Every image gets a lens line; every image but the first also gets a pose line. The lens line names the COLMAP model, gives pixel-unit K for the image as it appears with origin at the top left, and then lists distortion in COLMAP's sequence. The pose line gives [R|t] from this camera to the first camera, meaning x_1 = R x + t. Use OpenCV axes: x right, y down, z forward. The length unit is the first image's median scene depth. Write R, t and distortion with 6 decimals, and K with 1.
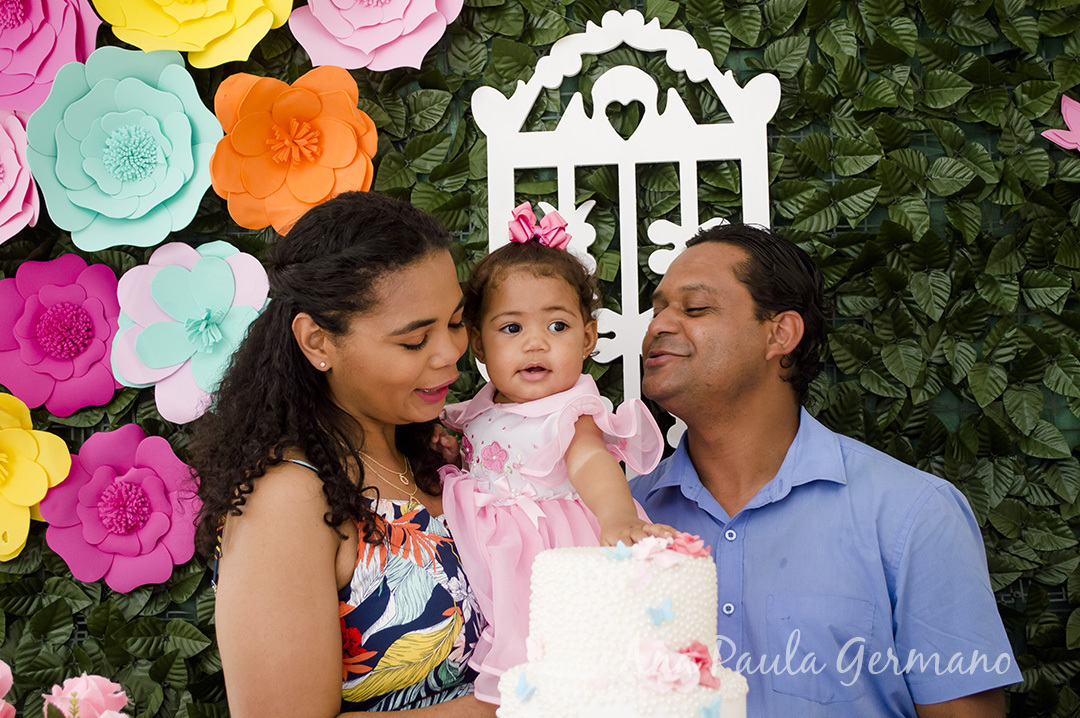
lens RADIAL K [[1876.0, 0, 540.1], [0, 1876.0, 355.8], [0, 0, 1]] dist [0.008035, 0.000000]
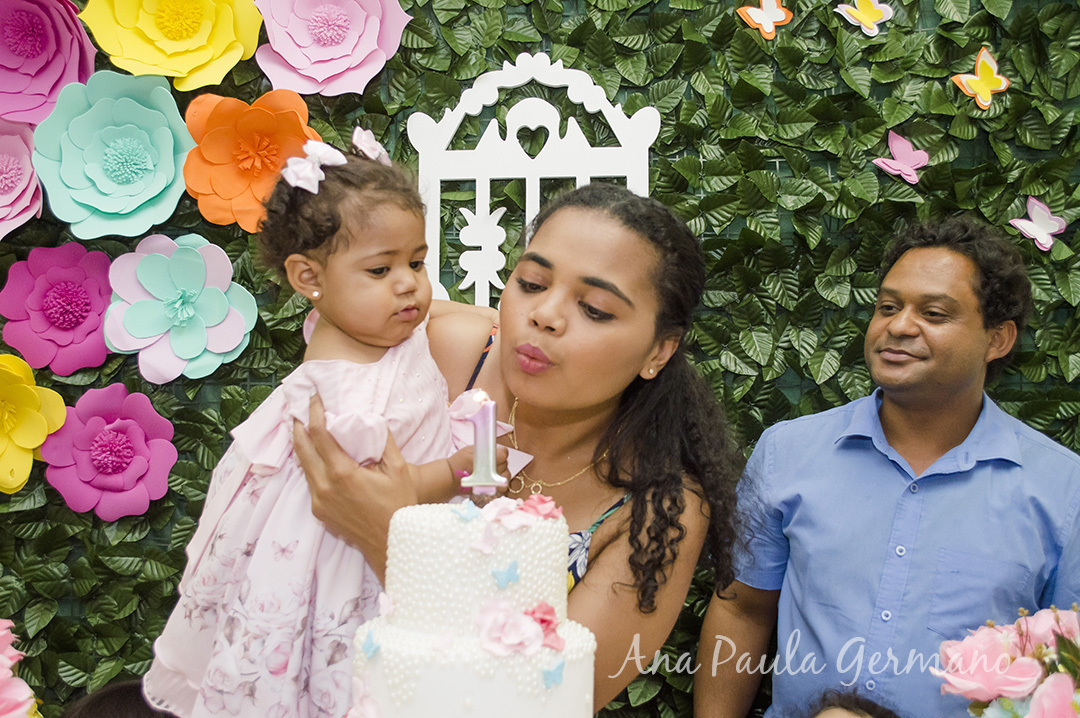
lens RADIAL K [[1219.7, 0, 536.7], [0, 1219.7, 370.5], [0, 0, 1]] dist [-0.072171, 0.000000]
pose [[0.999701, 0.021553, 0.011526, 0.042918], [-0.021713, 0.999666, 0.013988, 0.011440], [-0.011221, -0.014234, 0.999836, 0.213626]]
